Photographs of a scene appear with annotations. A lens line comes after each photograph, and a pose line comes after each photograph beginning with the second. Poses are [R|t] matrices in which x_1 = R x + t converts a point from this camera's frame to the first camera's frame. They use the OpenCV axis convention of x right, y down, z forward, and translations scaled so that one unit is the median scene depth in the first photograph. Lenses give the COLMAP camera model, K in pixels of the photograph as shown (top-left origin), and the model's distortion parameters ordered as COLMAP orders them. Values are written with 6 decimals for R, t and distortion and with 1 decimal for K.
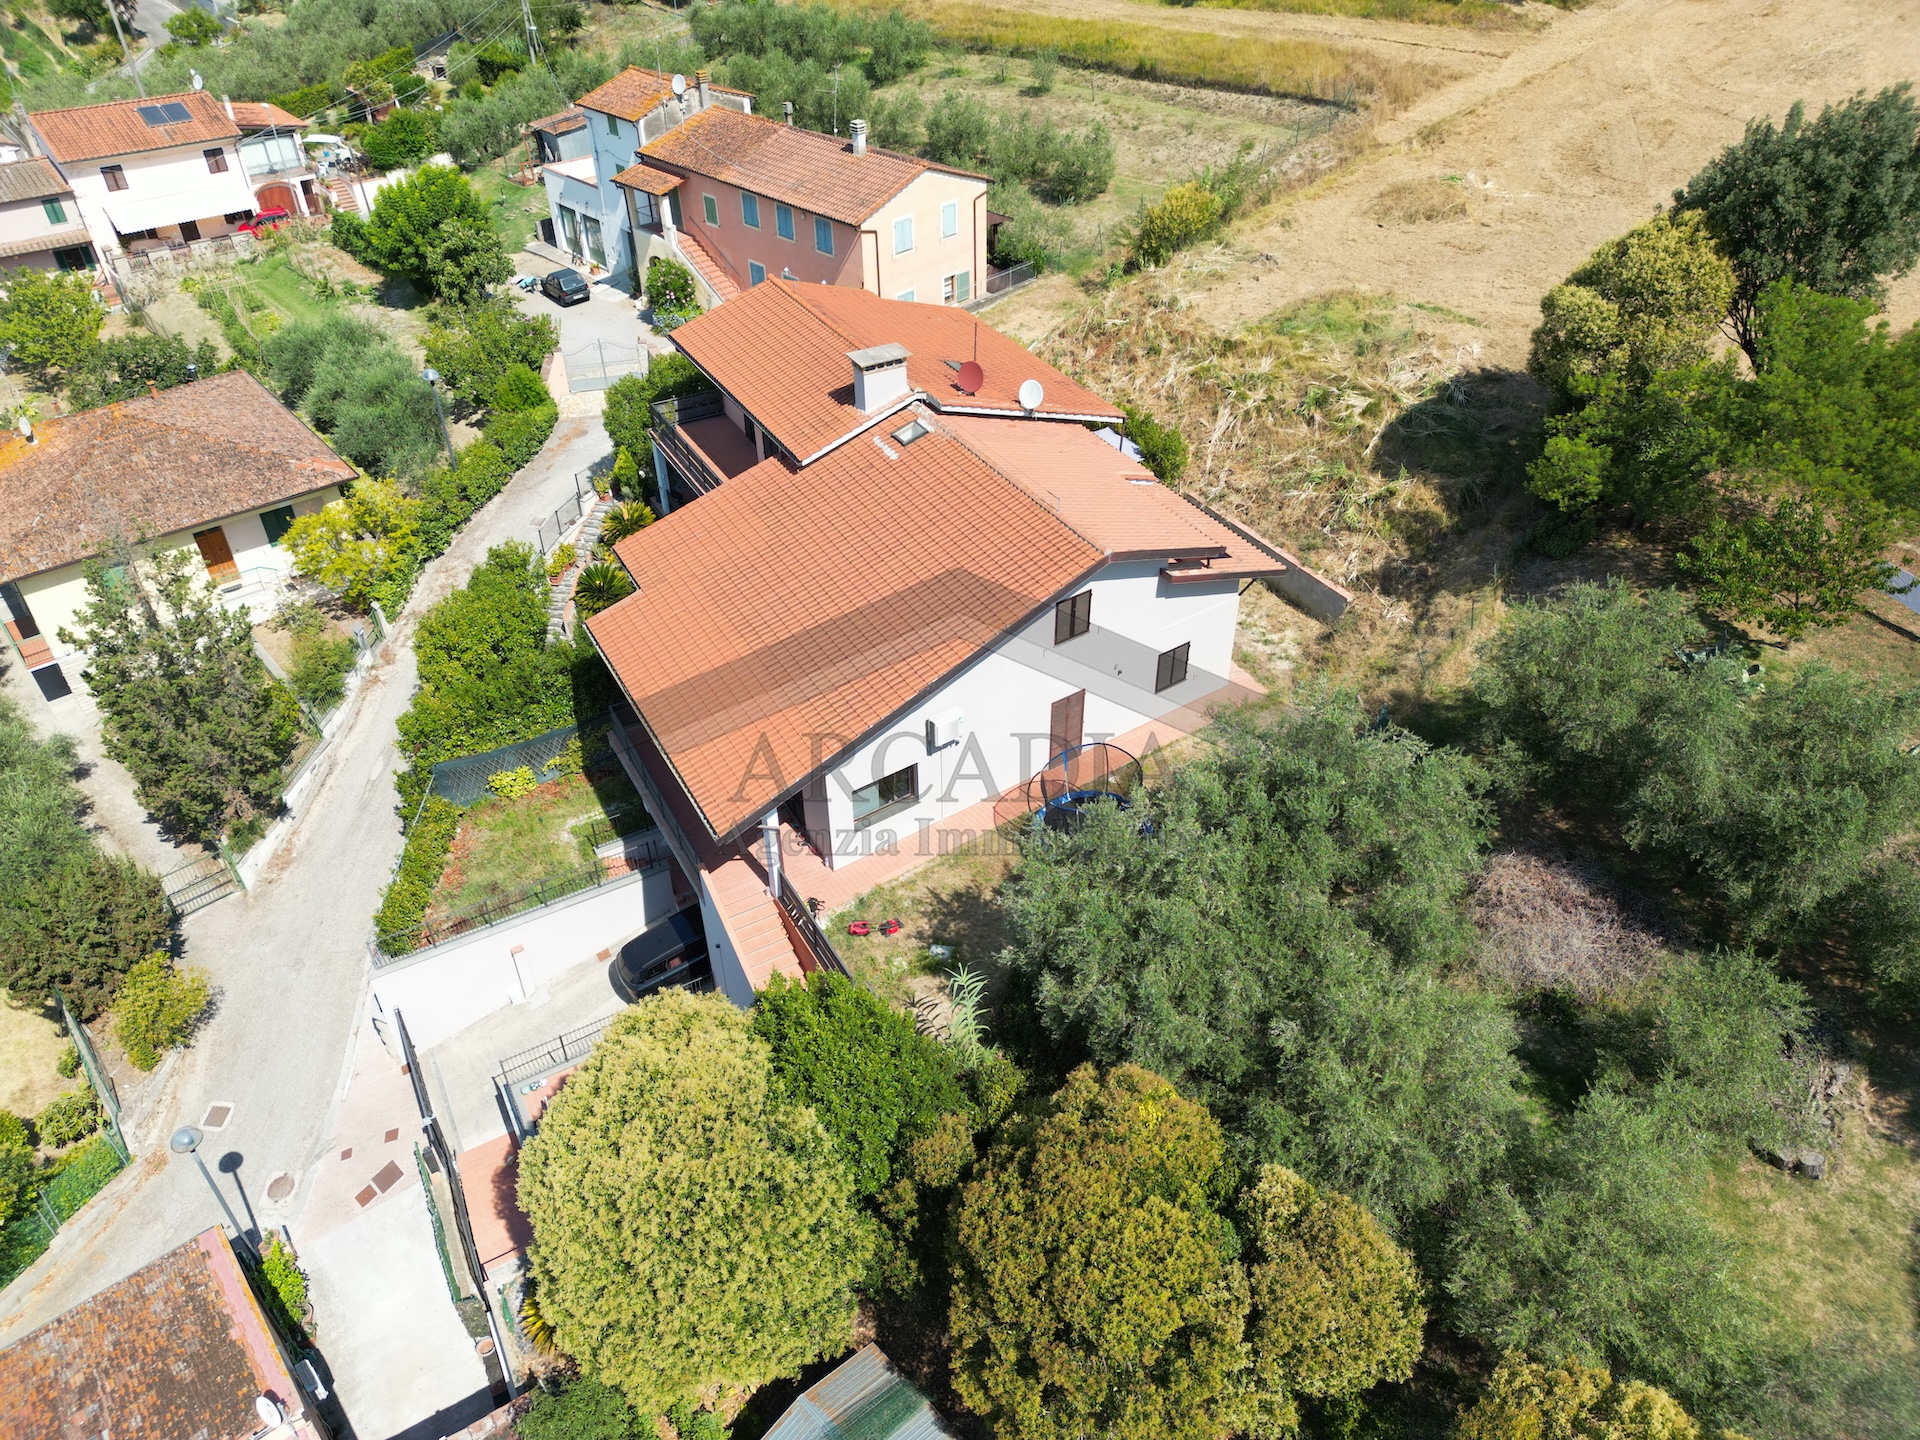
lens RADIAL K [[1344.7, 0, 960.0], [0, 1344.7, 720.0], [0, 0, 1]] dist [0.021822, -0.006155]
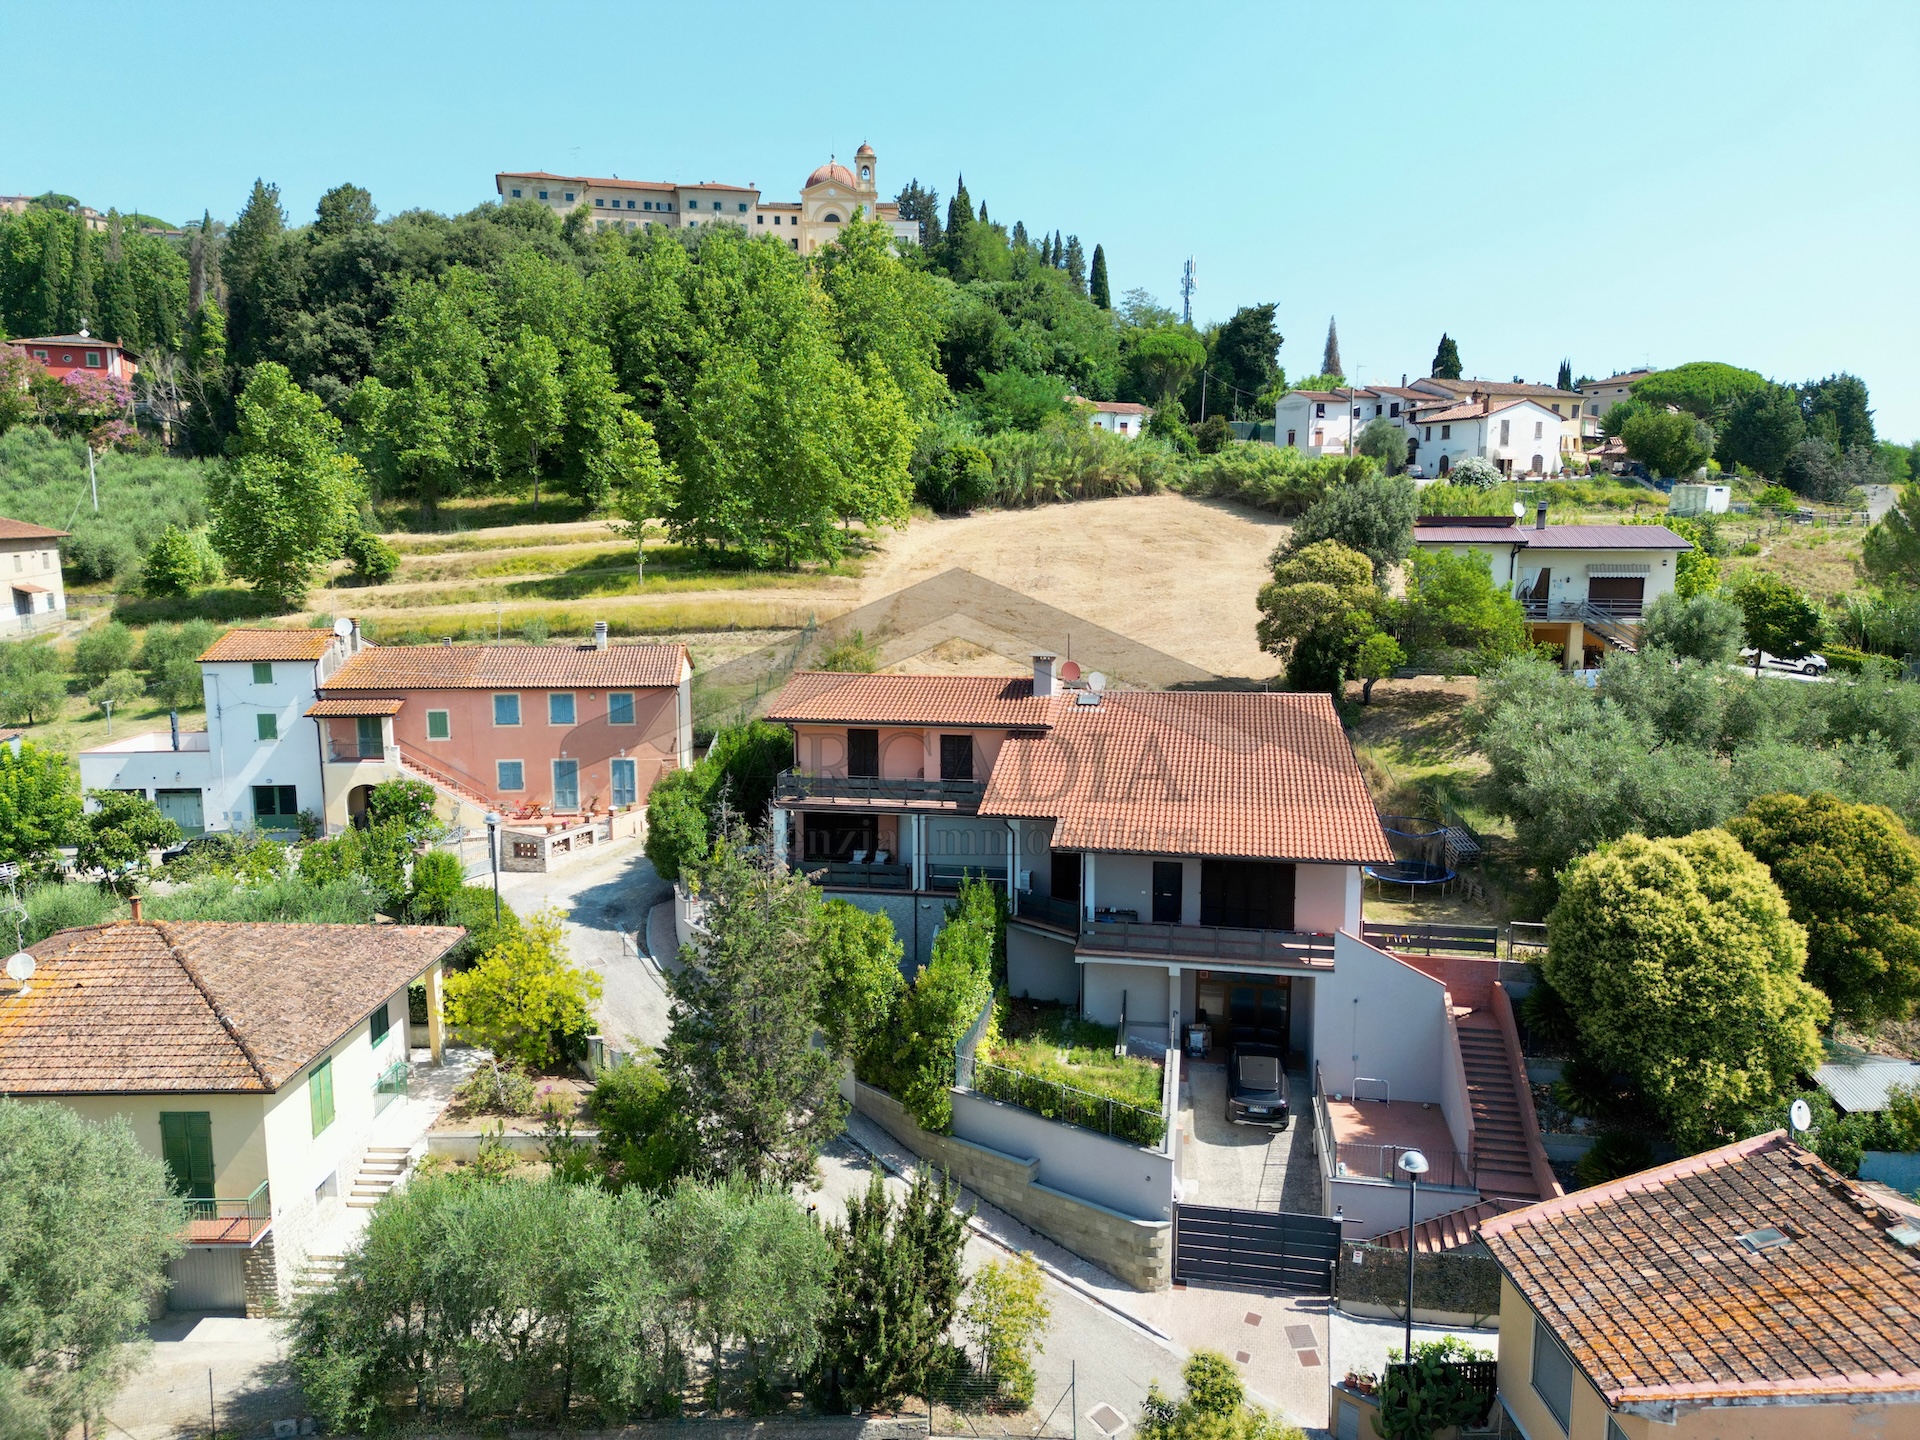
lens RADIAL K [[1323.6, 0, 963.7], [0, 1323.6, 726.3], [0, 0, 1]] dist [0.066315, -0.069357]
pose [[0.651766, -0.107398, 0.750778, -0.643754], [0.456532, 0.846043, -0.275300, 0.064331], [-0.605624, 0.522185, 0.600452, 0.176848]]
